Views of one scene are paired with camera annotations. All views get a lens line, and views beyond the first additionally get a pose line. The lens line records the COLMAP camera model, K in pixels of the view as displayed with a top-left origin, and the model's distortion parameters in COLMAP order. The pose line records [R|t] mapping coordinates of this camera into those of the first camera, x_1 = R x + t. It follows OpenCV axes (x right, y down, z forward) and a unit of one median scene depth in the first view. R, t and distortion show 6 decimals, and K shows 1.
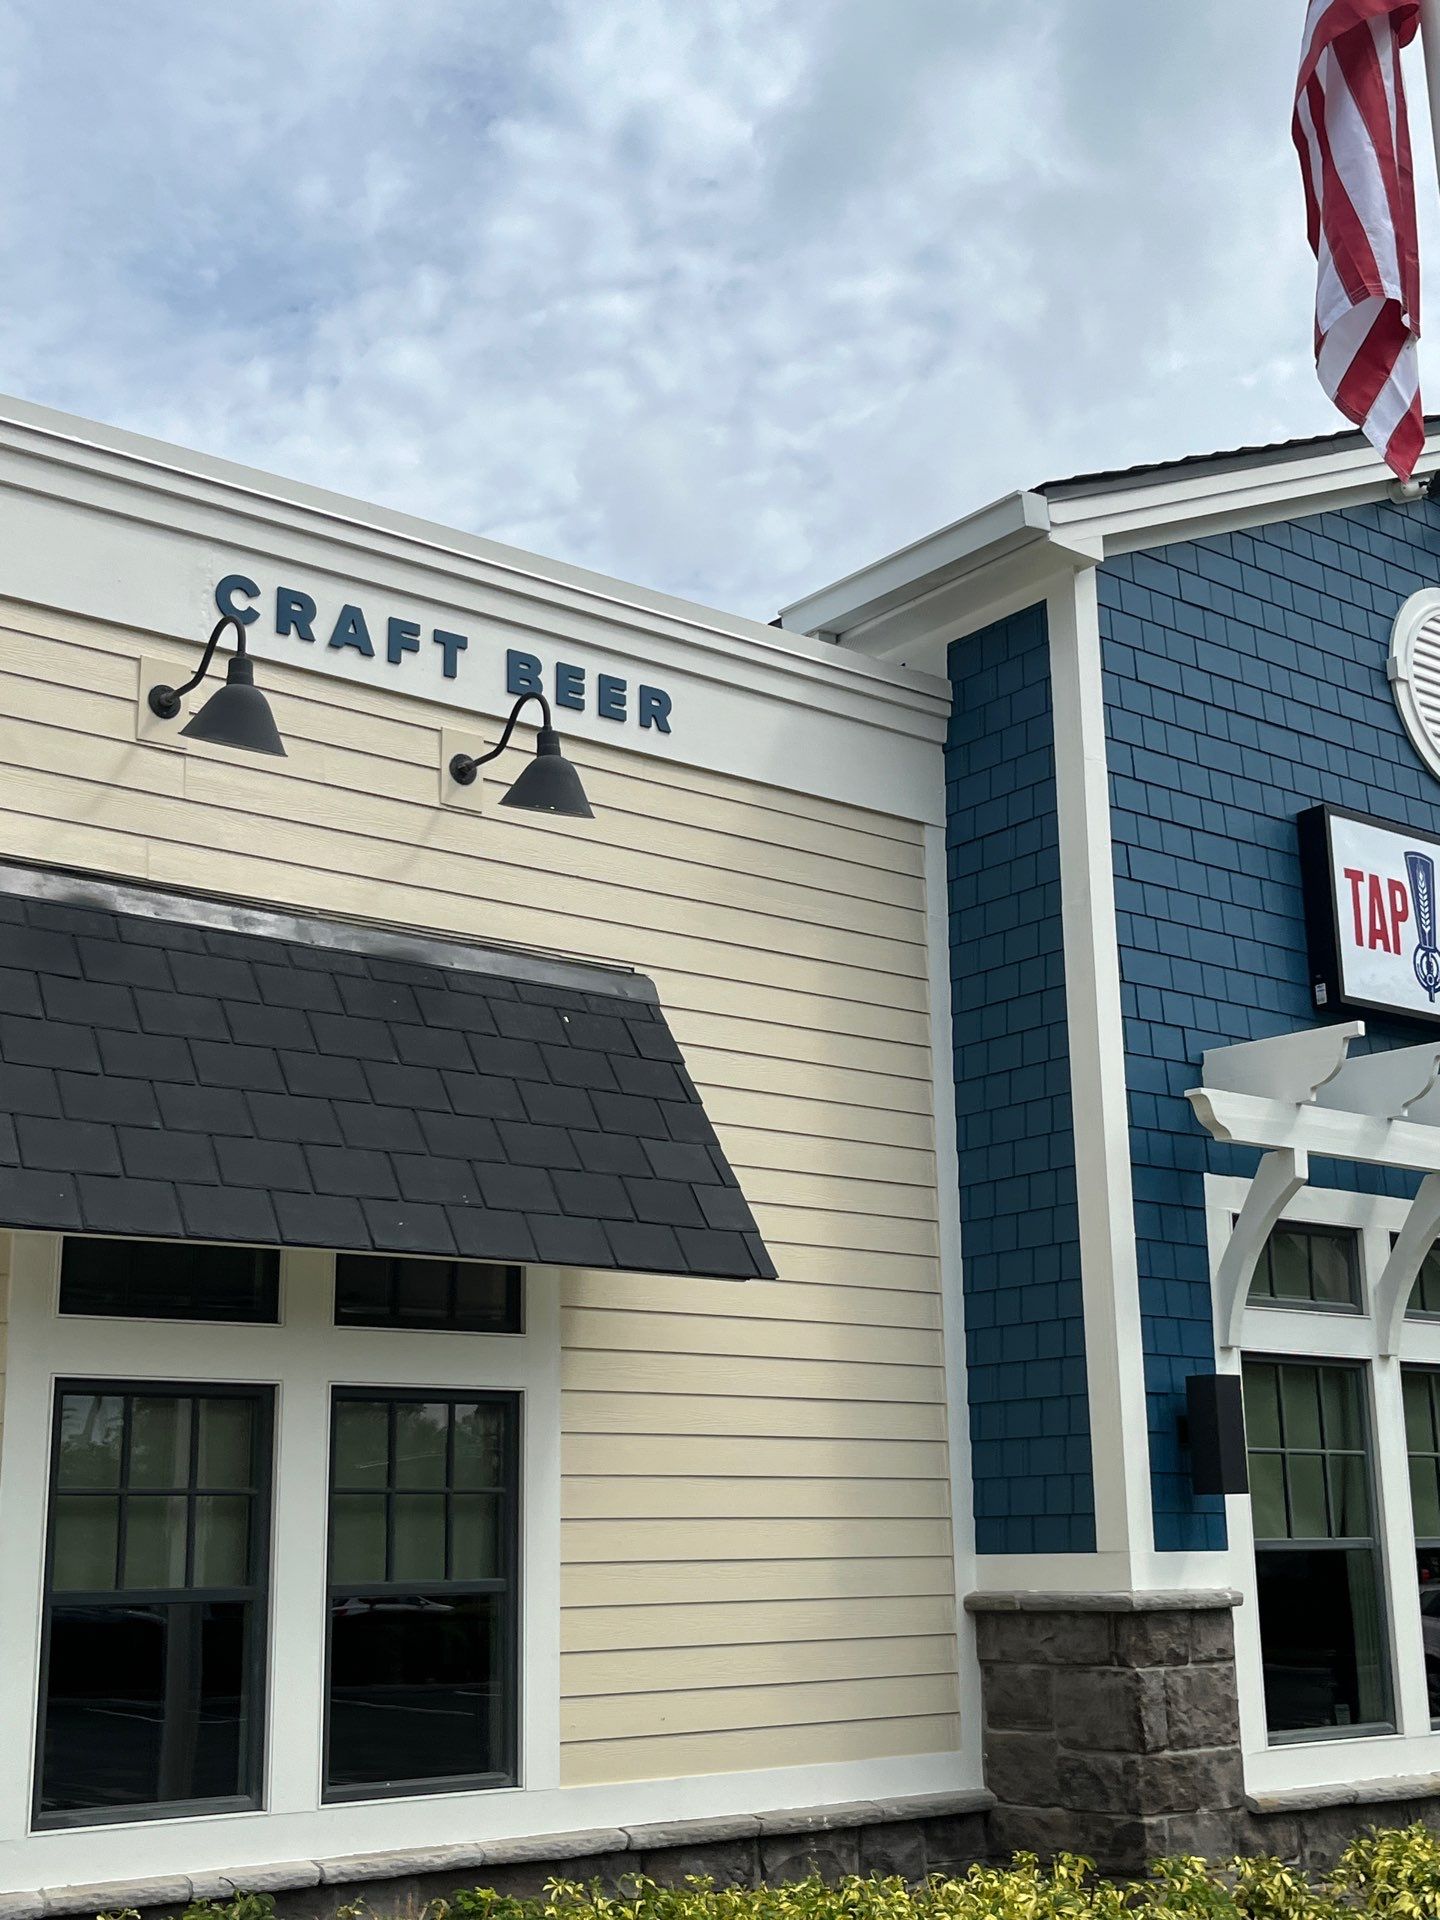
lens RADIAL K [[2290.1, 0, 709.9], [0, 2290.1, 978.7], [0, 0, 1]] dist [0.047291, 0.000000]
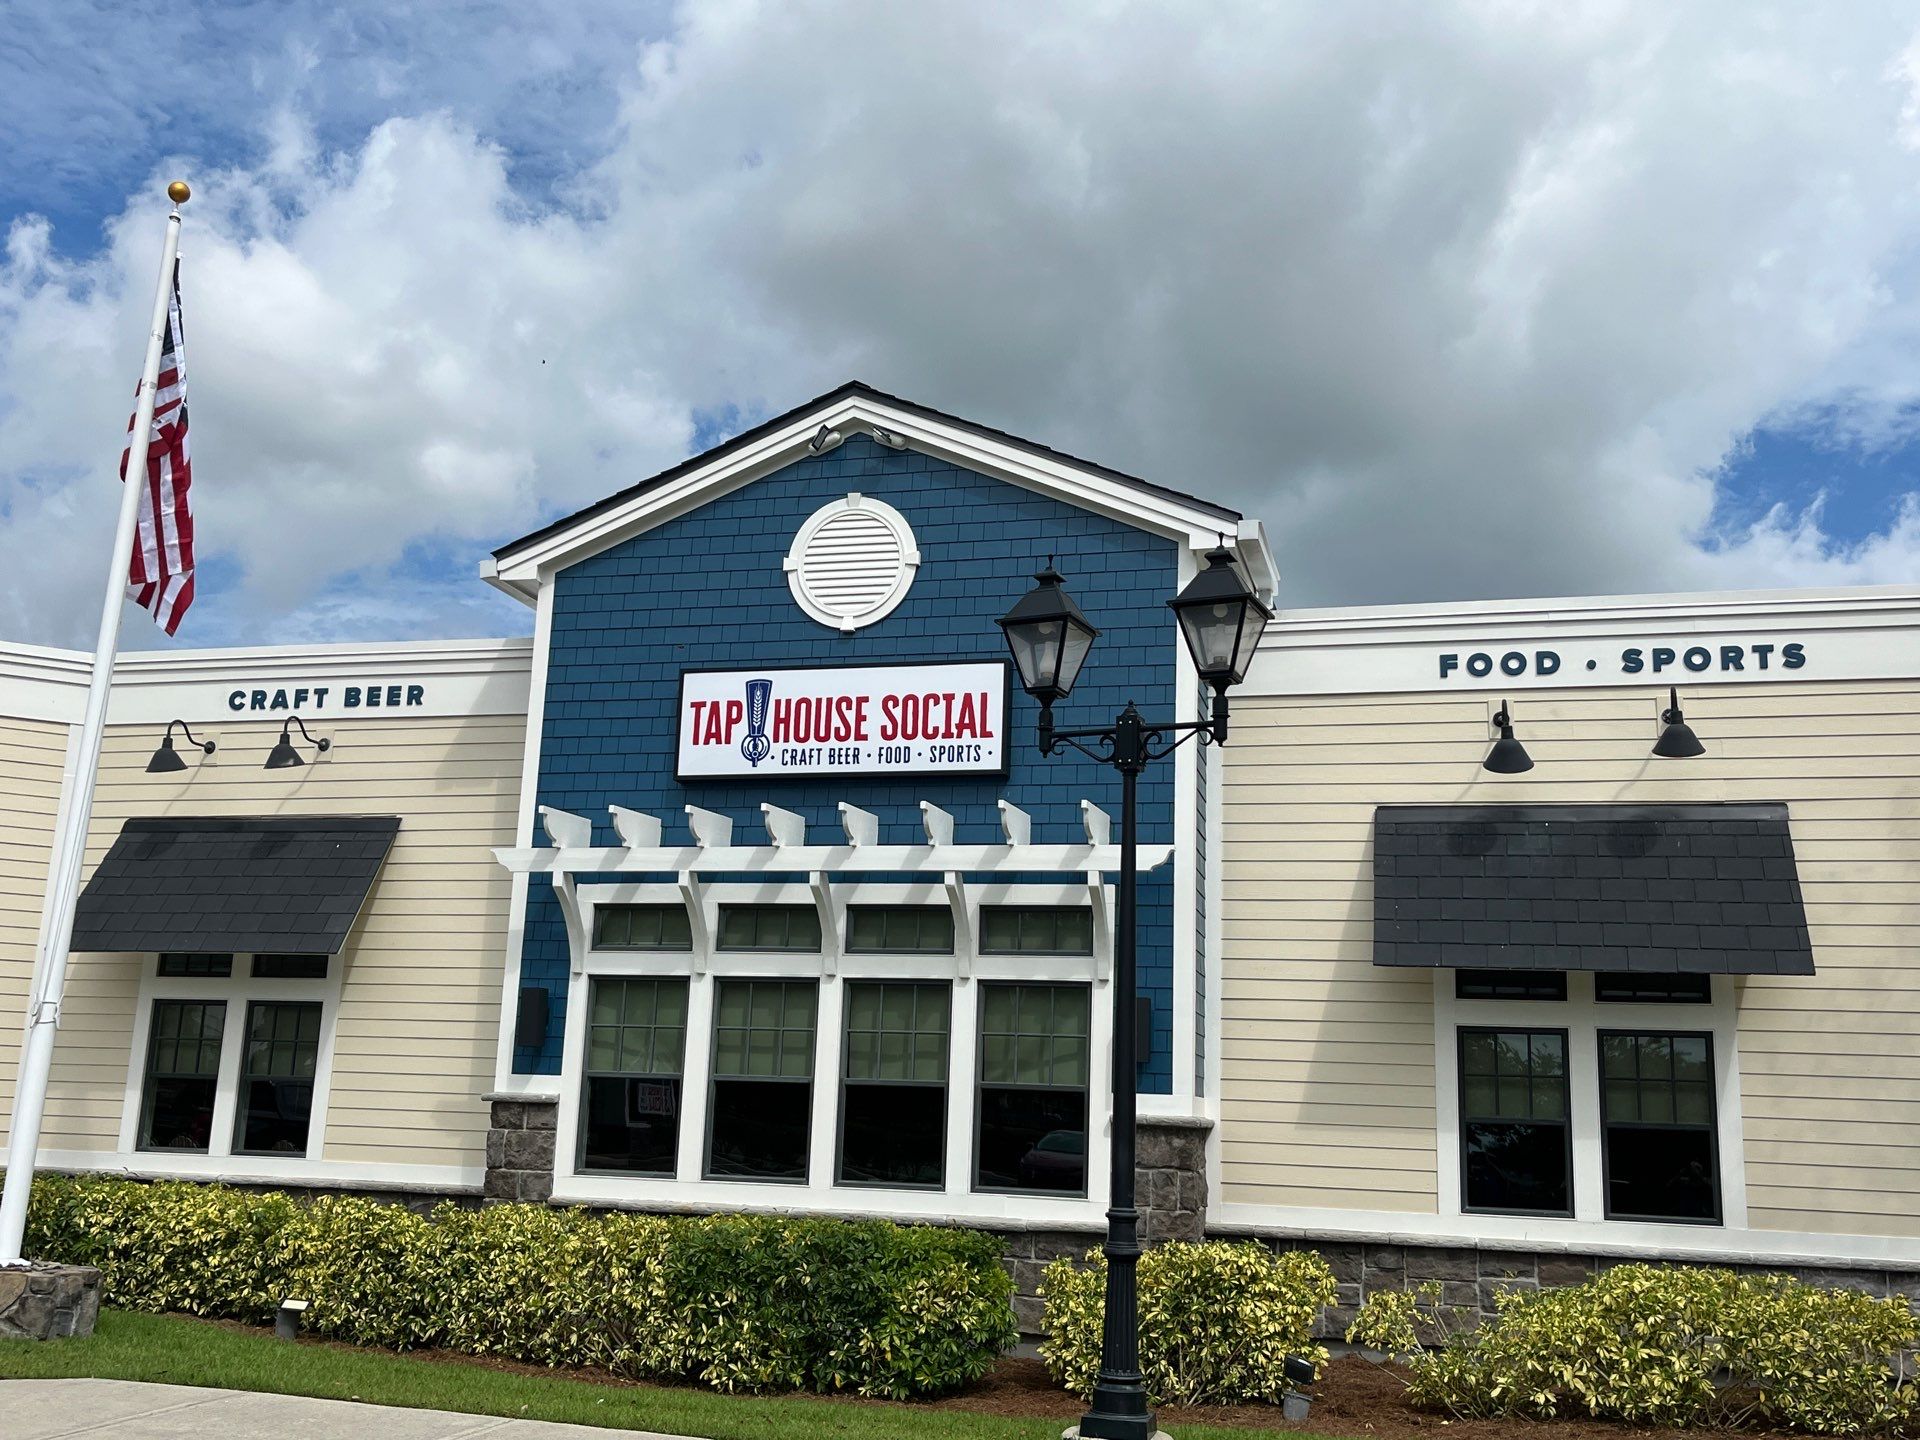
lens RADIAL K [[1891.4, 0, 962.5], [0, 1891.4, 712.8], [0, 0, 1]] dist [0.013627, 0.000000]
pose [[0.589945, -0.140976, -0.795041, 1.435504], [0.147173, 0.986920, -0.065793, 0.080228], [0.793917, -0.078195, 0.602977, 0.259186]]
